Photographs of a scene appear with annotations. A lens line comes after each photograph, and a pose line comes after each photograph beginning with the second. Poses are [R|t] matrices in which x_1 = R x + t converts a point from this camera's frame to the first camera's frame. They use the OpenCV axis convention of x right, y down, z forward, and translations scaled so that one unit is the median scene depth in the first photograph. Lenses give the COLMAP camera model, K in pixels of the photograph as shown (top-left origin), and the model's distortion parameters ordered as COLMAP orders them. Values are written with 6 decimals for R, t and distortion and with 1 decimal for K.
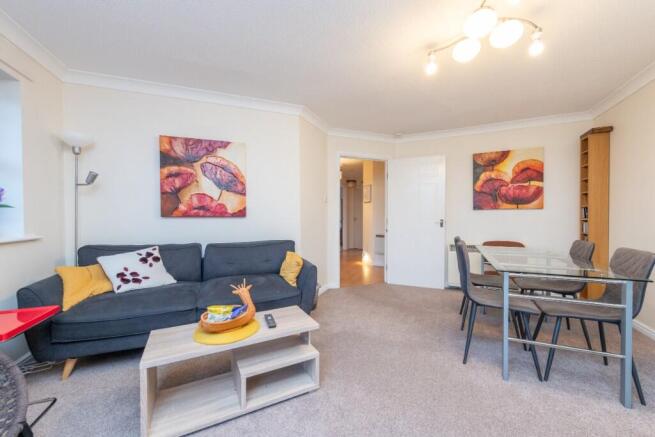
lens RADIAL K [[259.3, 0, 327.5], [0, 259.3, 218.5], [0, 0, 1]] dist [-0.000522, -0.000108]
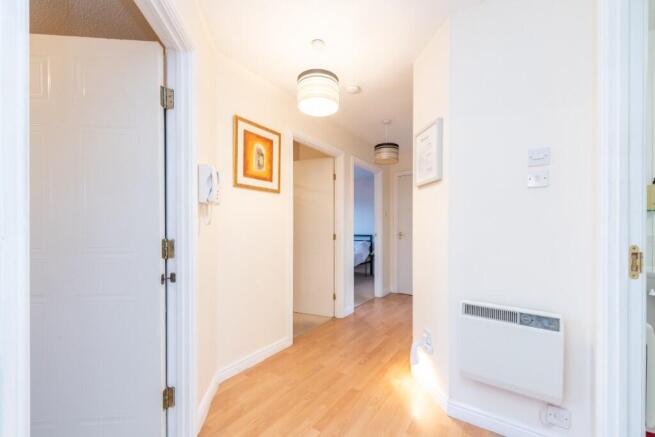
lens RADIAL K [[262.4, 0, 328.7], [0, 262.4, 230.6], [0, 0, 1]] dist [0.000028, -0.000017]
pose [[0.980428, -0.001111, -0.196877, 0.084396], [0.000593, 0.999996, -0.002688, -0.006000], [0.196879, 0.002518, 0.980425, 0.567491]]
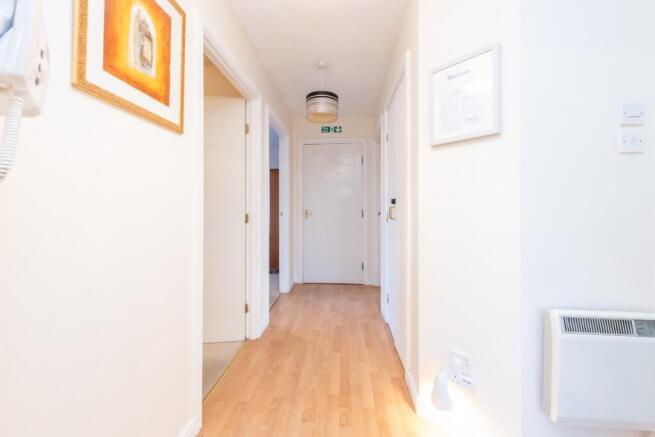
lens RADIAL K [[267.7, 0, 327.2], [0, 267.7, 206.0], [0, 0, 1]] dist [-0.011073, -0.000382]
pose [[0.941604, -0.002369, 0.336714, -0.012683], [0.006000, 0.999935, -0.009742, -0.007180], [-0.336668, 0.011193, 0.941557, 0.695238]]
